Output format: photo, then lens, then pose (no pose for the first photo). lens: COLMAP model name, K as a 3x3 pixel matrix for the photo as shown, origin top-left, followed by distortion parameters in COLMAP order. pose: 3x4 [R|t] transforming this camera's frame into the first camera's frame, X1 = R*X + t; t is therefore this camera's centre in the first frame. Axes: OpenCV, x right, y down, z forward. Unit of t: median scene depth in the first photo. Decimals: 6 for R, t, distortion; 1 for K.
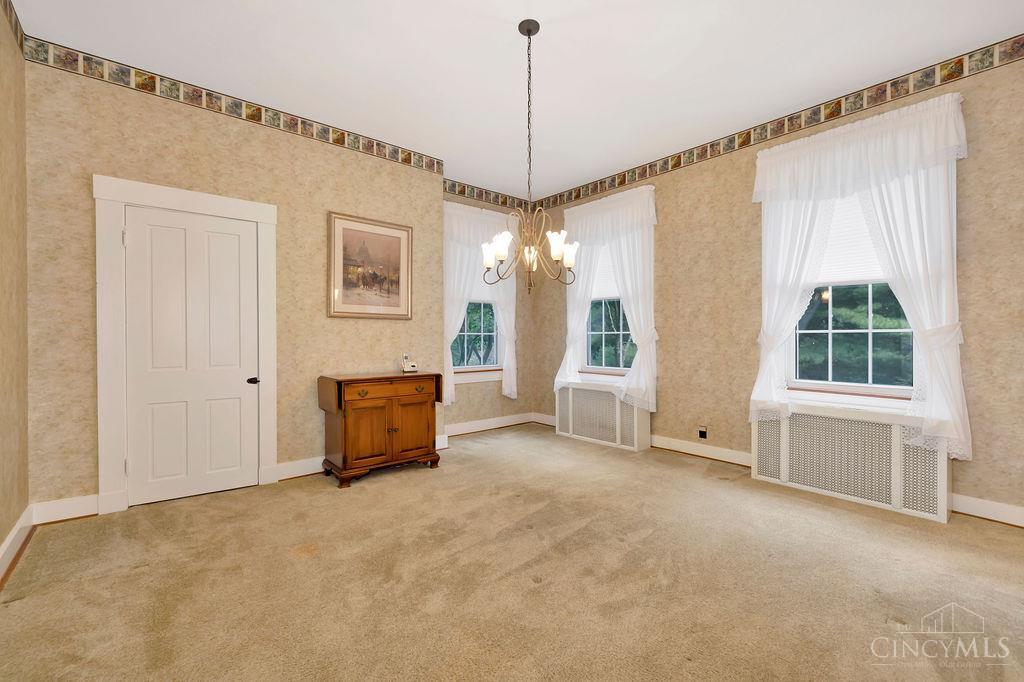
lens RADIAL K [[439.5, 0, 509.8], [0, 439.5, 337.4], [0, 0, 1]] dist [0.001833, -0.000035]
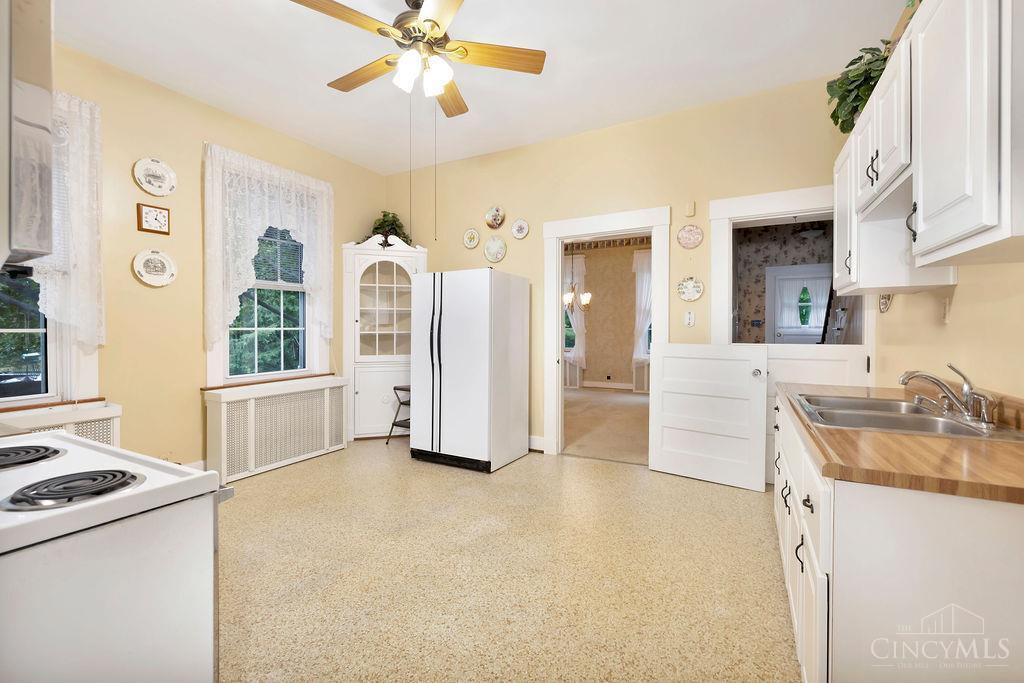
lens RADIAL K [[439.5, 0, 510.9], [0, 439.5, 334.9], [0, 0, 1]] dist [0.001833, -0.000035]
pose [[0.928519, -0.006427, 0.371230, -0.851089], [0.003499, 0.999957, 0.008561, -0.004016], [-0.371269, -0.006650, 0.928502, -0.853869]]
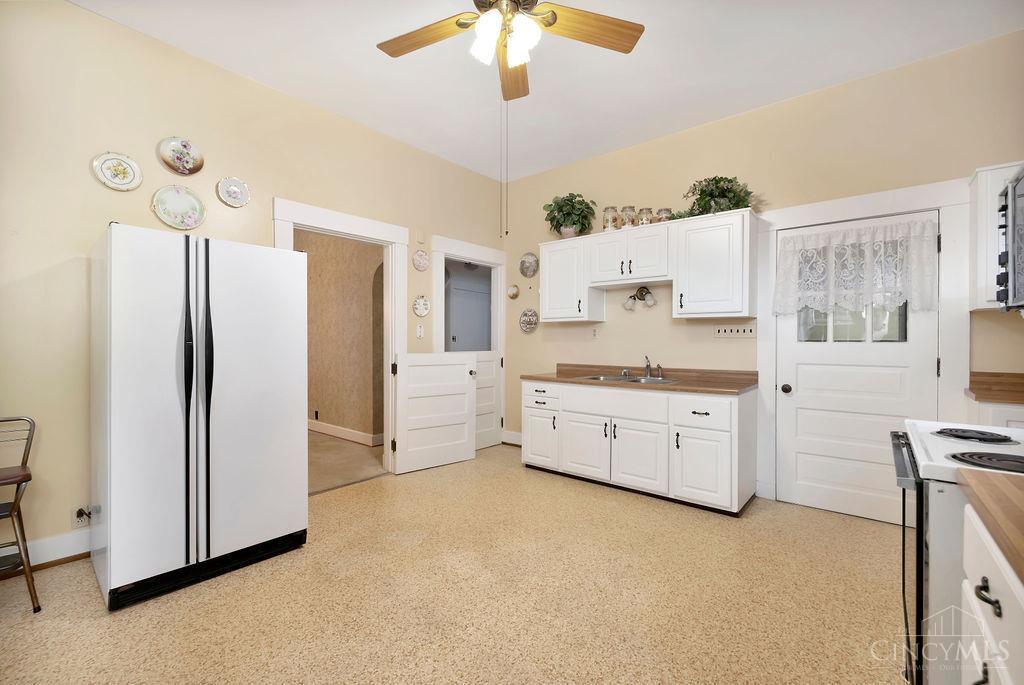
lens RADIAL K [[439.5, 0, 510.2], [0, 439.5, 342.7], [0, 0, 1]] dist [0.001833, -0.000035]
pose [[-0.176771, -0.004471, 0.984242, -1.730443], [0.001466, 0.999987, 0.004806, -0.009552], [-0.984251, 0.002293, -0.176763, 0.699244]]
